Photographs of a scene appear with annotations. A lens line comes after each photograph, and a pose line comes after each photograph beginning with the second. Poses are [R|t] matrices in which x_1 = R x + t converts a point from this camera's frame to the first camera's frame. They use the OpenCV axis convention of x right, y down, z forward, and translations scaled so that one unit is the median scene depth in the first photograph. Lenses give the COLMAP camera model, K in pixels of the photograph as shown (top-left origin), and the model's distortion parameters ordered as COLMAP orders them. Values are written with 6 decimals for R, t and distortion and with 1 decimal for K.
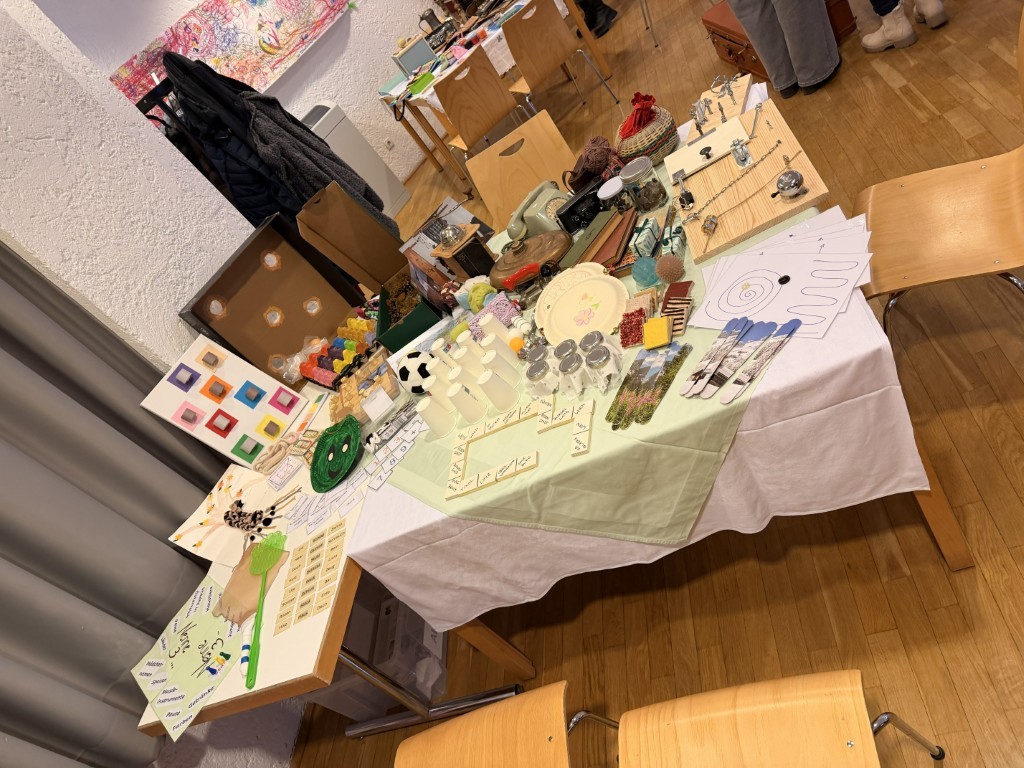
lens RADIAL K [[701.5, 0, 512.0], [0, 701.5, 384.0], [0, 0, 1]] dist [0.151092, -0.355876]
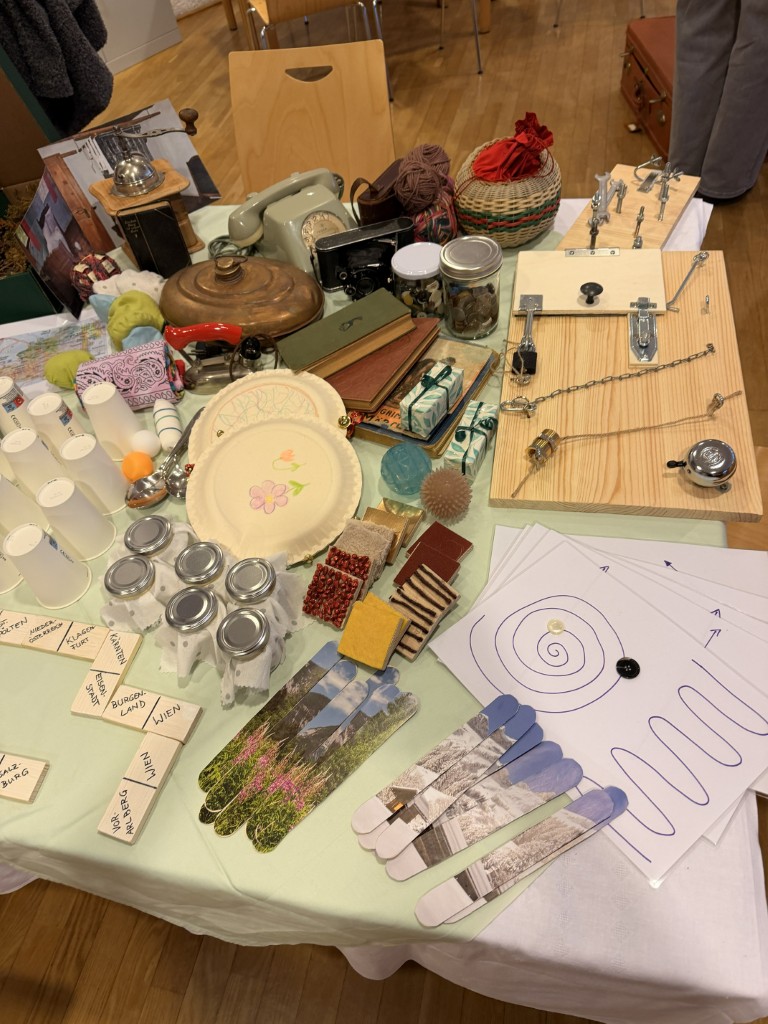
lens RADIAL K [[719.9, 0, 384.0], [0, 719.9, 512.0], [0, 0, 1]] dist [0.096646, -0.157548]
pose [[0.884713, 0.369148, 0.284628, 0.027456], [-0.426656, 0.887223, 0.175498, -0.199178], [-0.187744, -0.276704, 0.942437, 0.432478]]
